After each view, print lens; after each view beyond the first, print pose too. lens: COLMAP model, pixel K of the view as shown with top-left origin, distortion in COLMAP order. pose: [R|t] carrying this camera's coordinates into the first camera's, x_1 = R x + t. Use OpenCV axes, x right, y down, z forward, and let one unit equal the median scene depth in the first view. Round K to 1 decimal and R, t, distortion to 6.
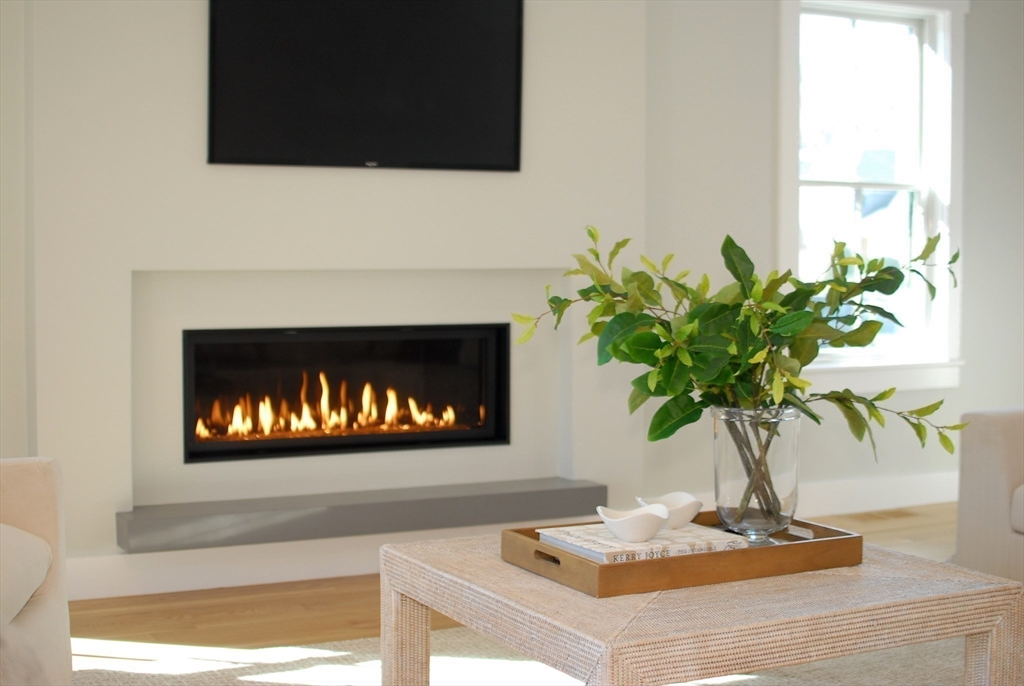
lens RADIAL K [[1567.8, 0, 512.3], [0, 1567.8, 340.8], [0, 0, 1]] dist [-0.210114, 0.000000]
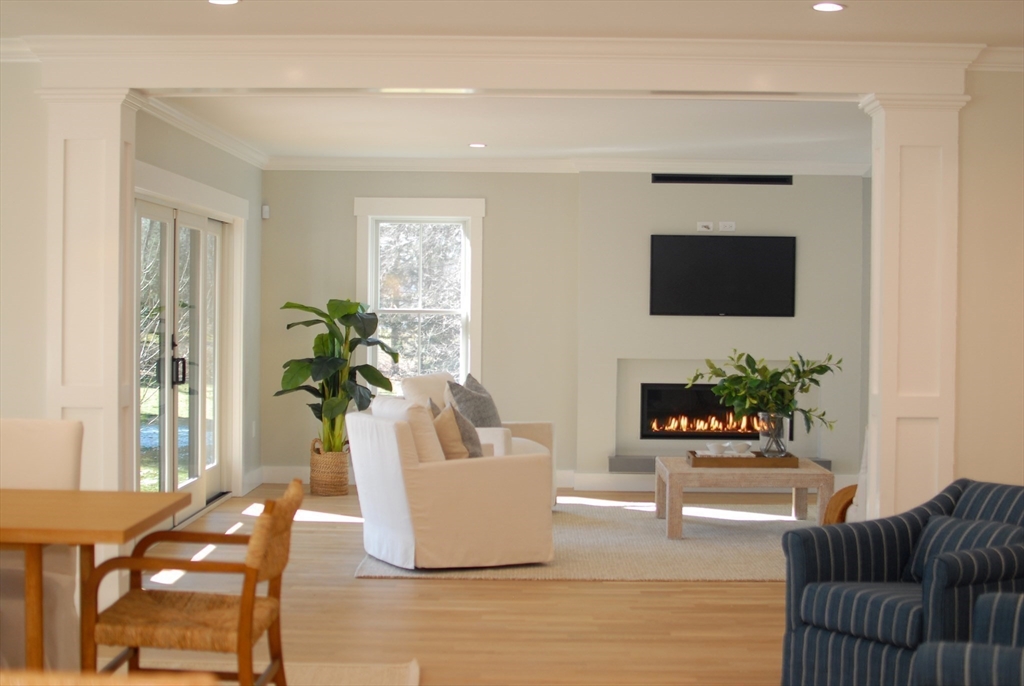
lens RADIAL K [[1567.8, 0, 511.6], [0, 1567.8, 342.9], [0, 0, 1]] dist [-0.210114, 0.000000]
pose [[0.872957, 0.013884, -0.487600, 0.773053], [-0.035900, 0.998713, -0.035834, 0.023665], [0.486475, 0.048786, 0.872331, -1.185195]]
